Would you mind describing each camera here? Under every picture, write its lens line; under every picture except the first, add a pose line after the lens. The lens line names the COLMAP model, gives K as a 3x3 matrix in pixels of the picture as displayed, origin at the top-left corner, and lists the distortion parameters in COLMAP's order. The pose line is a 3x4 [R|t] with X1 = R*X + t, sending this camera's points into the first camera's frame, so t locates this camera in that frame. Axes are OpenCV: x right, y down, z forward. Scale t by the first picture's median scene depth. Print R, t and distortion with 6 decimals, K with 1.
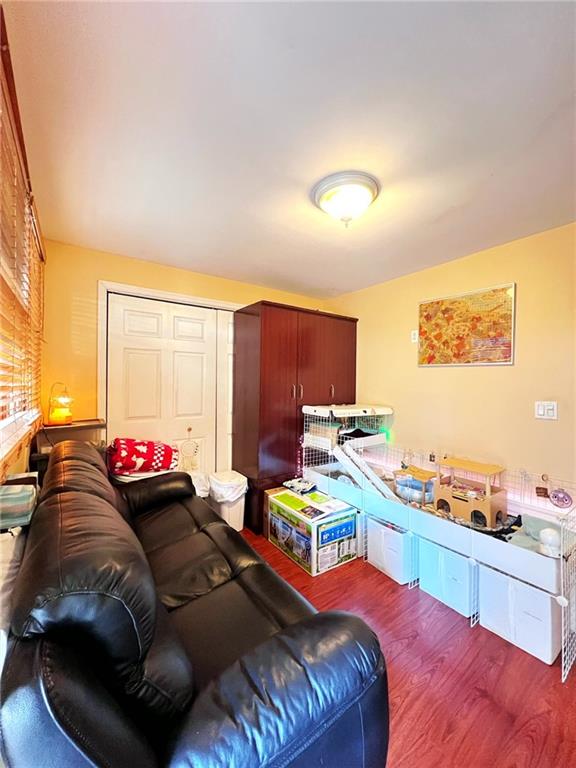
lens RADIAL K [[305.9, 0, 289.8], [0, 305.9, 381.7], [0, 0, 1]] dist [-0.002679, 0.000213]
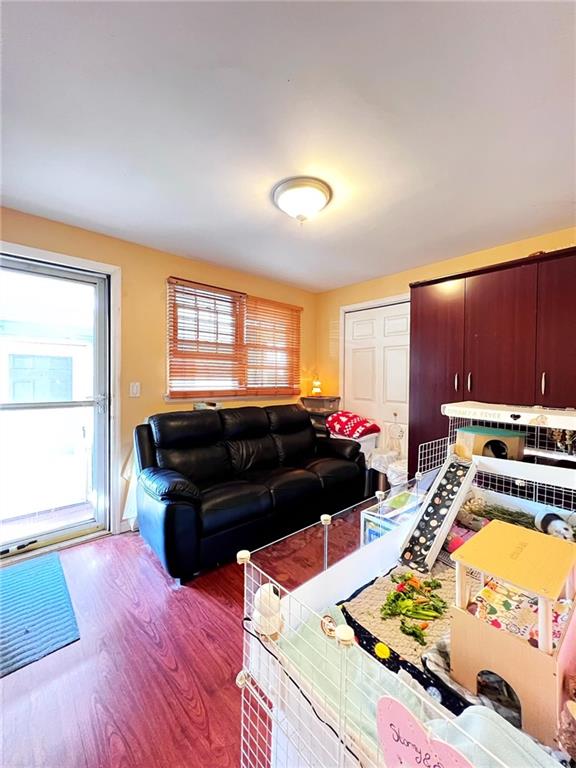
lens RADIAL K [[305.9, 0, 289.8], [0, 305.9, 381.7], [0, 0, 1]] dist [-0.002679, 0.000213]
pose [[0.109127, 0.009653, -0.993981, 0.895315], [-0.004685, 0.999947, 0.009196, 0.032259], [0.994017, 0.003653, 0.109166, 0.586853]]
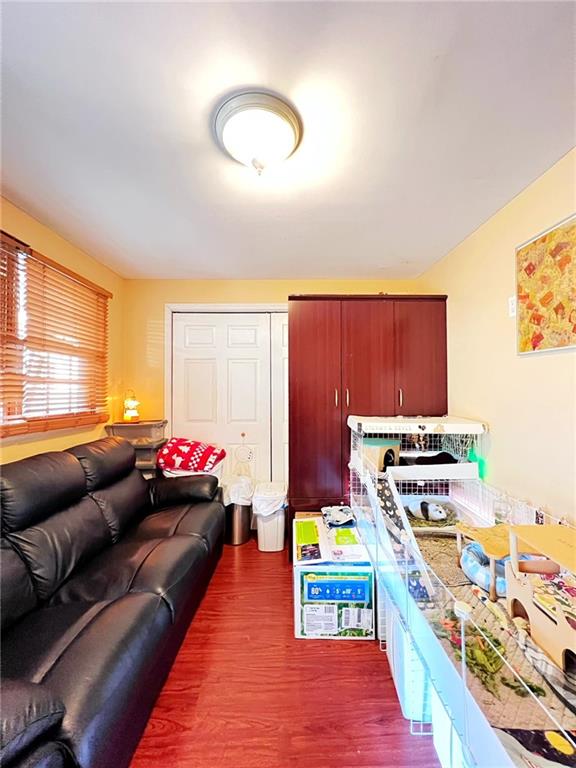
lens RADIAL K [[305.9, 0, 289.8], [0, 305.9, 381.7], [0, 0, 1]] dist [-0.002679, 0.000213]
pose [[0.817927, -0.026049, -0.574731, 0.460289], [0.012548, 0.999545, -0.027445, 0.012206], [0.575185, 0.015236, 0.817882, 0.309624]]
